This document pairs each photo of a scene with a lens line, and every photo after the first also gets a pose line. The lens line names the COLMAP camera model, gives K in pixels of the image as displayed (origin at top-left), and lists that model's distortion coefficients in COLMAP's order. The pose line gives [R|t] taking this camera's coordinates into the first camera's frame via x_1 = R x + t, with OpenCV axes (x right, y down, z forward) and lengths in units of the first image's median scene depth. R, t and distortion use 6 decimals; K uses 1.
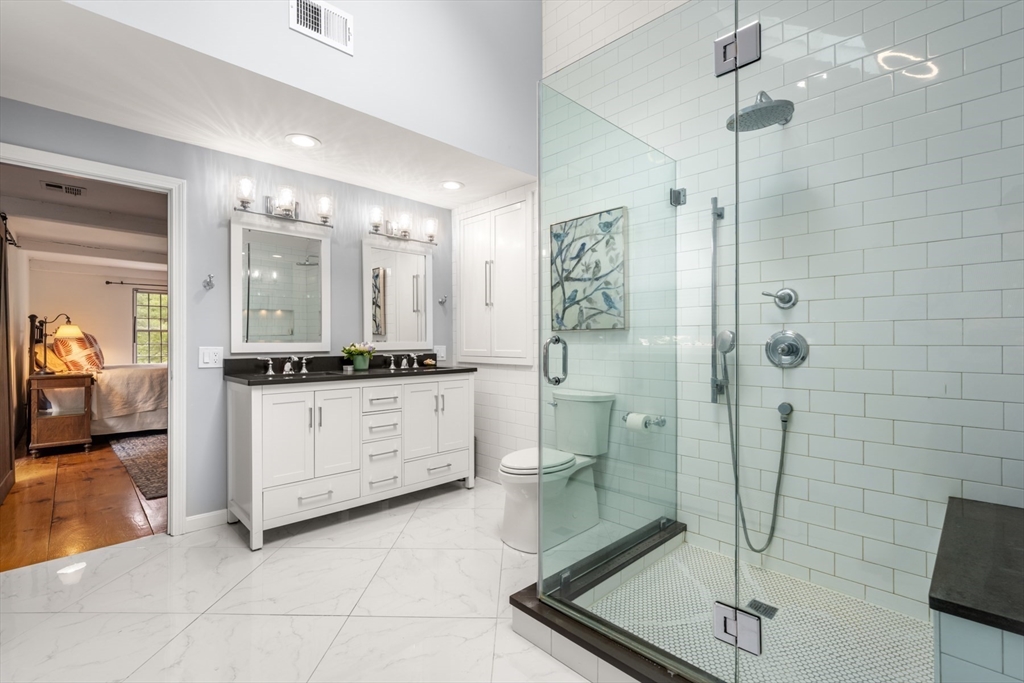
lens RADIAL K [[454.4, 0, 512.0], [0, 454.4, 341.5], [0, 0, 1]] dist [0.002399, 0.000552]
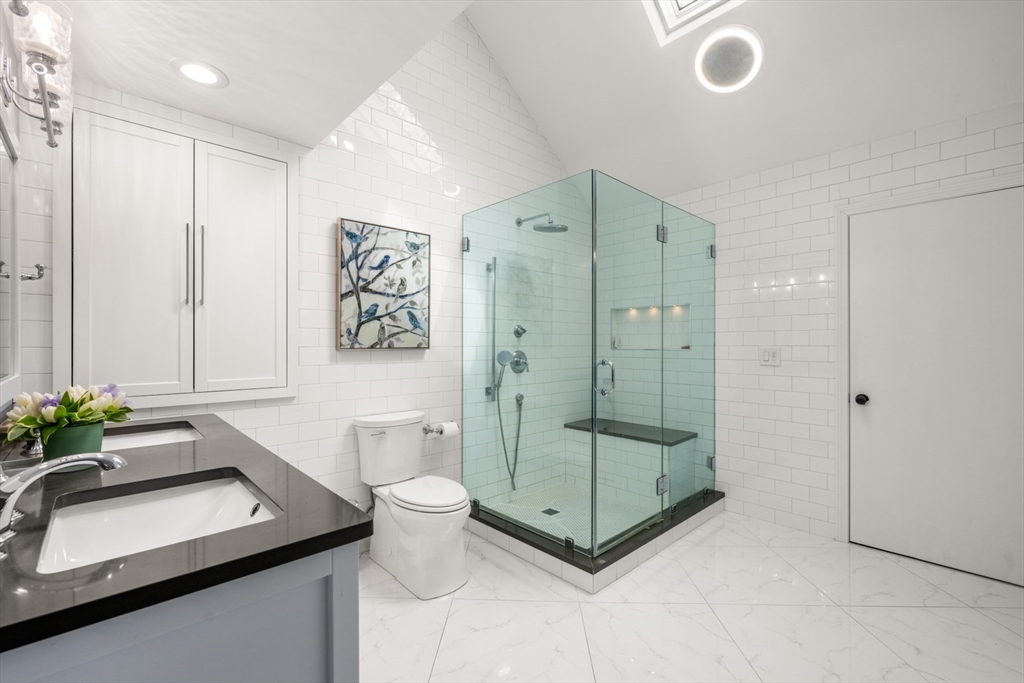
lens RADIAL K [[437.7, 0, 514.1], [0, 437.7, 344.8], [0, 0, 1]] dist [-0.000242, 0.000251]
pose [[0.017668, 0.000003, 0.999844, -0.738221], [0.001221, 0.999999, -0.000024, -0.033331], [-0.999843, 0.001221, 0.017668, 0.729405]]
